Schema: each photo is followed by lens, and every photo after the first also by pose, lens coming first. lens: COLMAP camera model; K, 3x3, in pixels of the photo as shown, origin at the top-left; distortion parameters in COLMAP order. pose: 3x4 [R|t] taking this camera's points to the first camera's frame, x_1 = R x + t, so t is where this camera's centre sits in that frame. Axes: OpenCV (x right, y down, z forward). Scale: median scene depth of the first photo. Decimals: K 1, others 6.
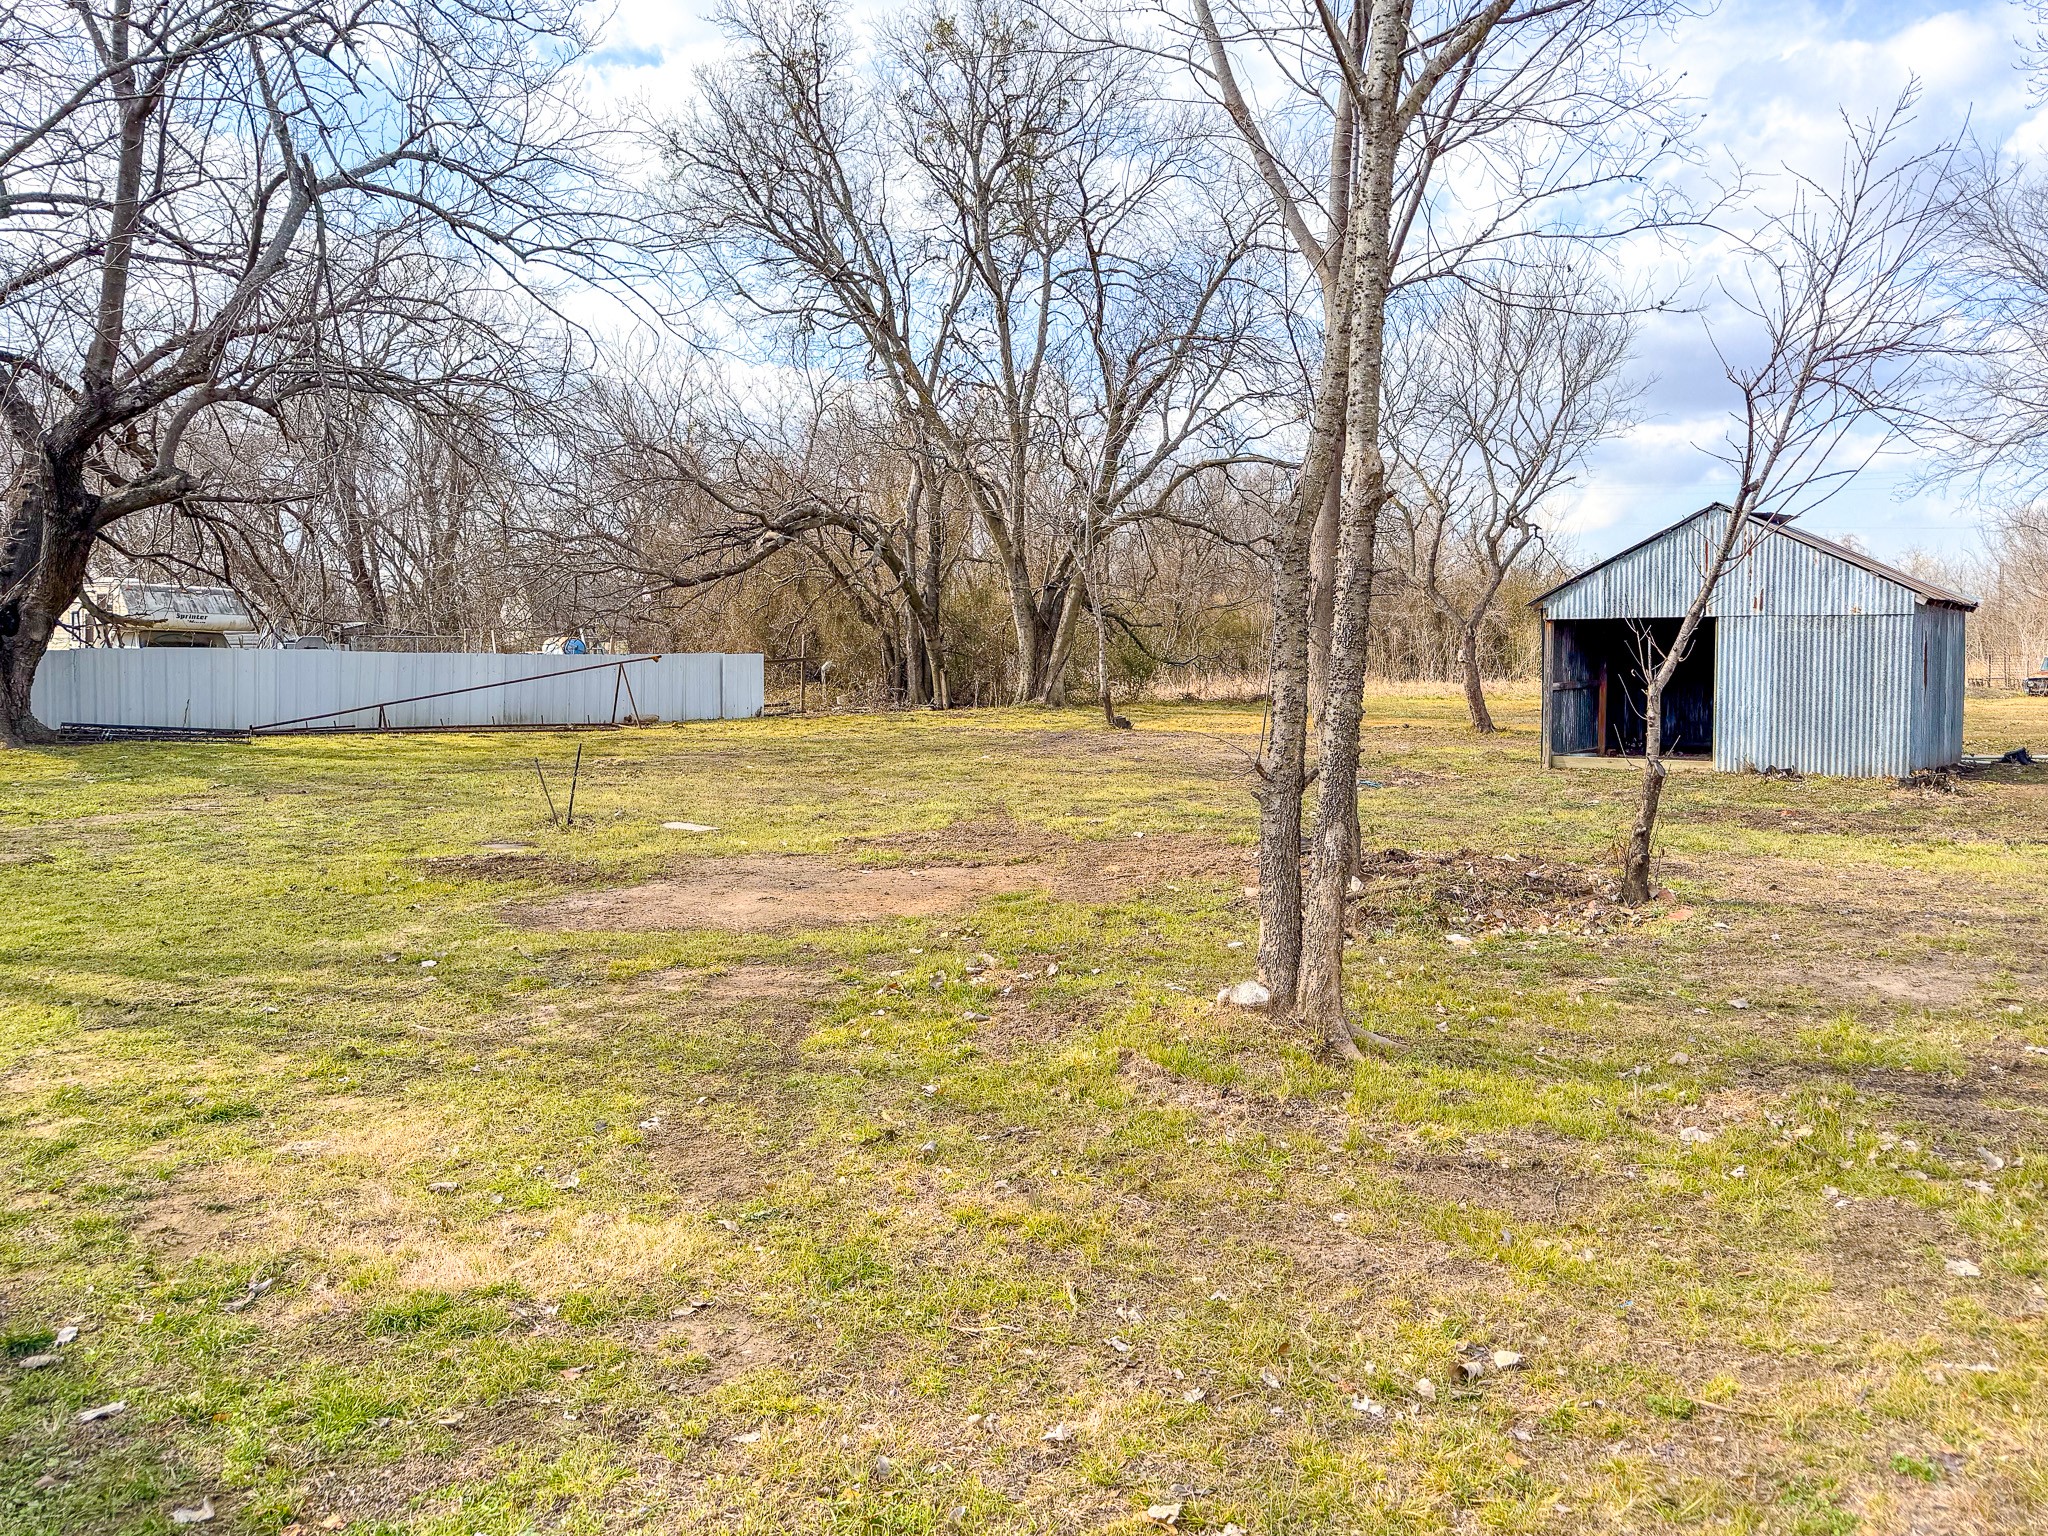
lens RADIAL K [[1583.4, 0, 1017.3], [0, 1583.4, 722.8], [0, 0, 1]] dist [0.079014, -0.108745]
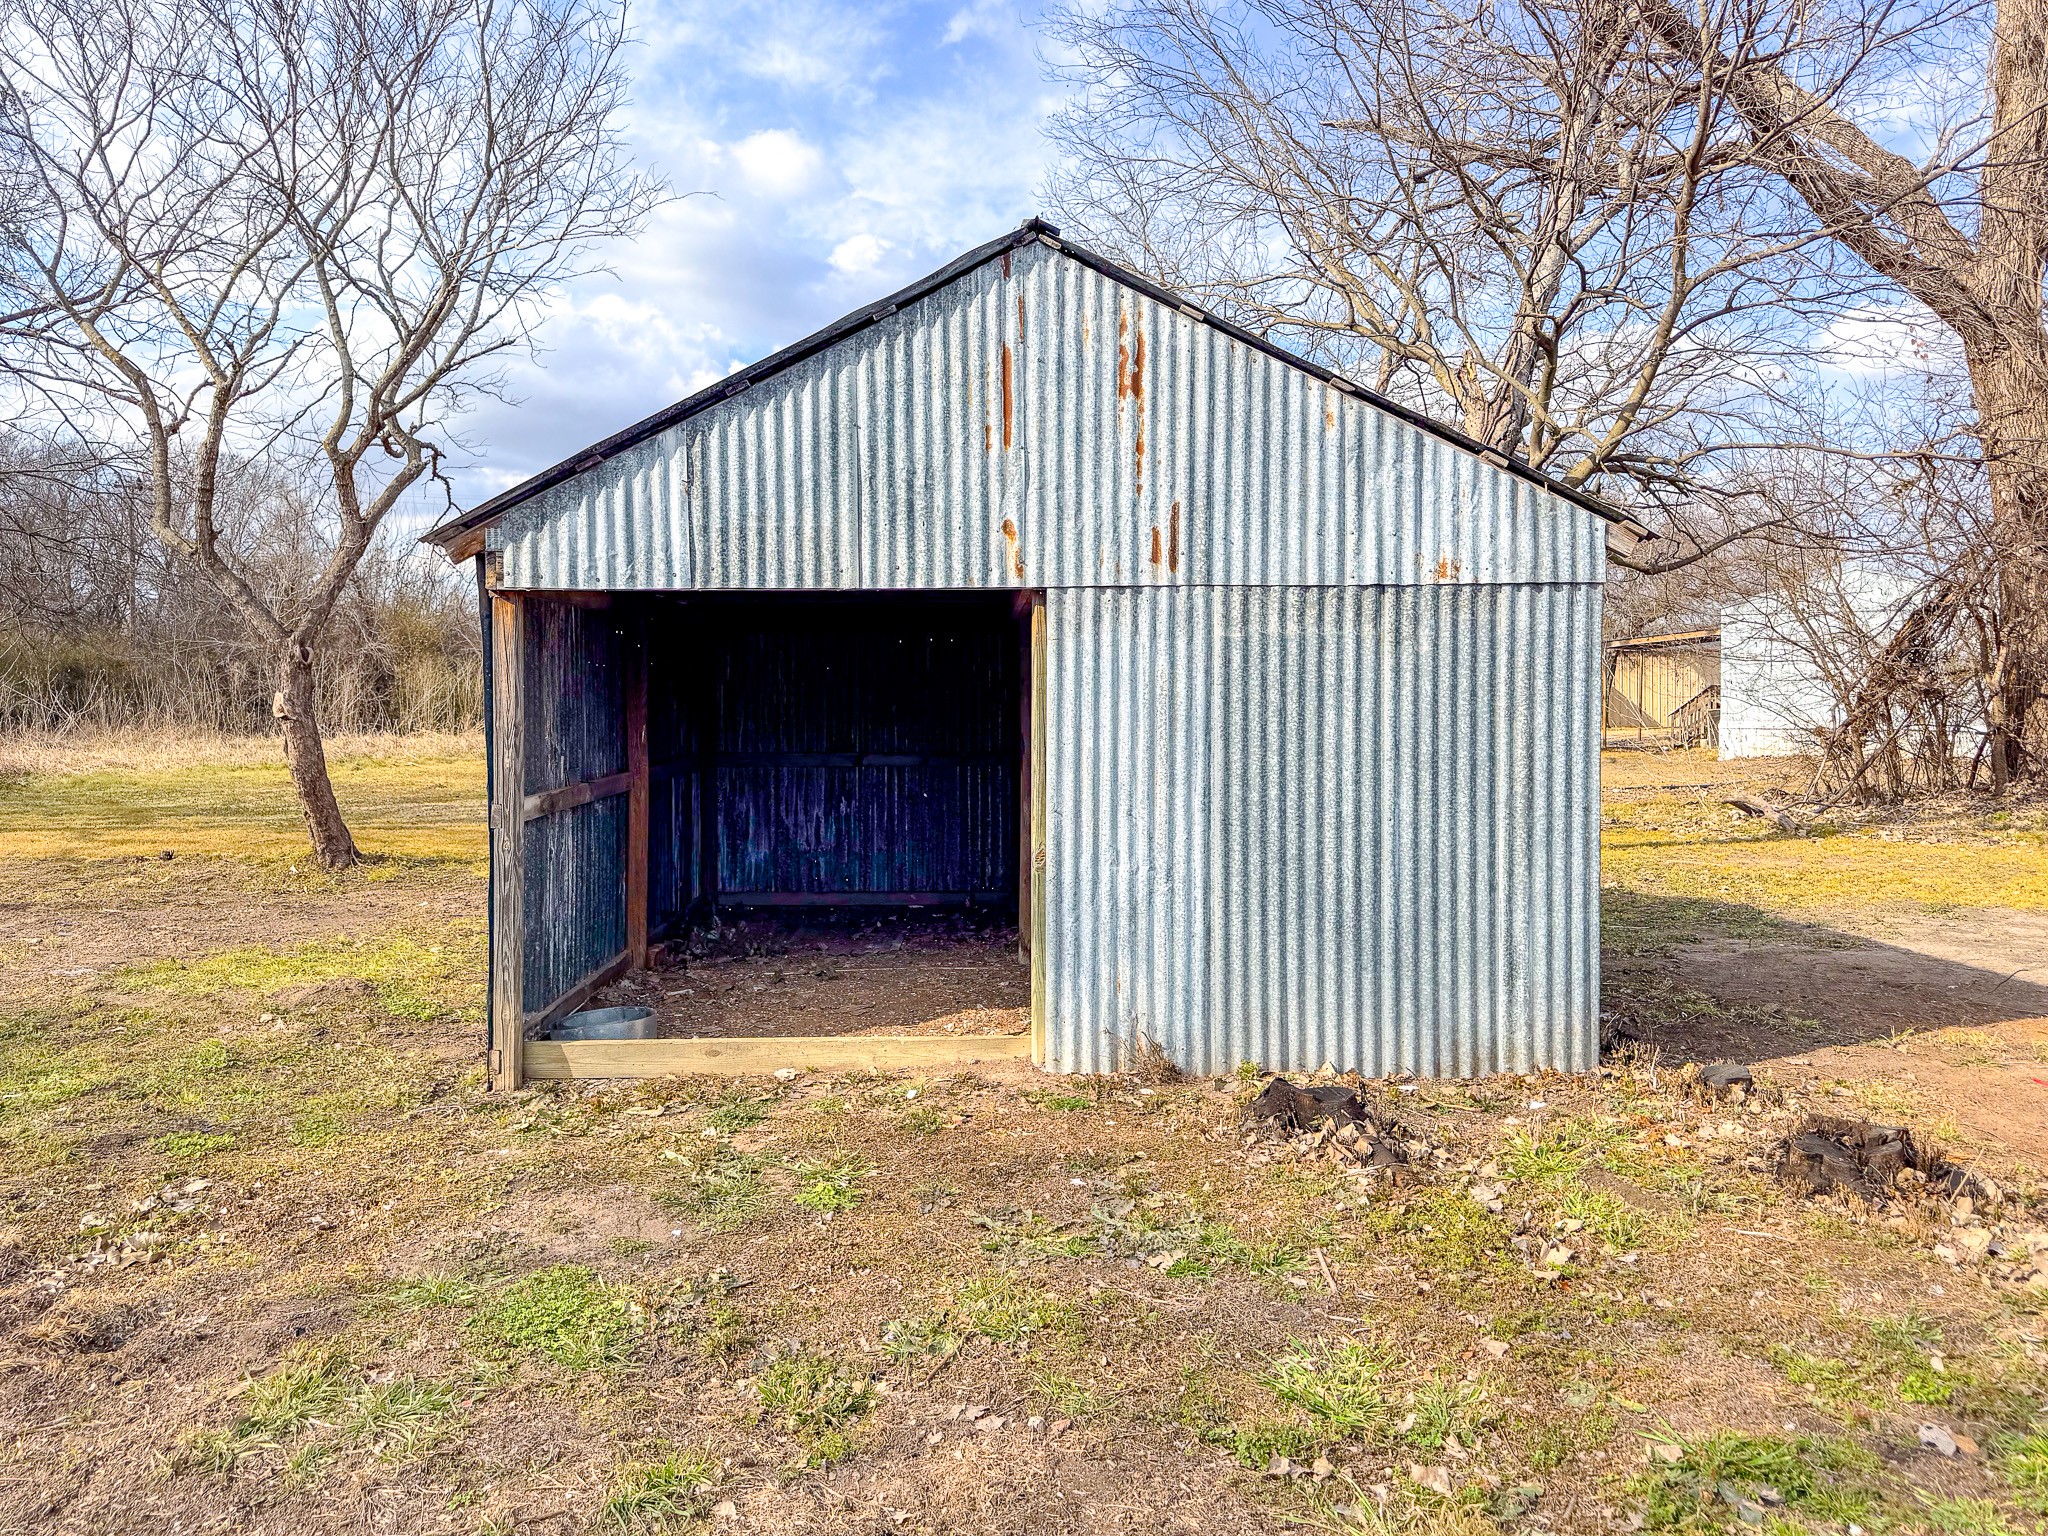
lens RADIAL K [[1583.4, 0, 1017.3], [0, 1583.4, 722.8], [0, 0, 1]] dist [0.079014, -0.108745]
pose [[0.784969, -0.012006, 0.619419, 0.162228], [0.028857, 0.999436, -0.017197, -0.023311], [-0.618863, 0.031374, 0.784872, 0.514326]]
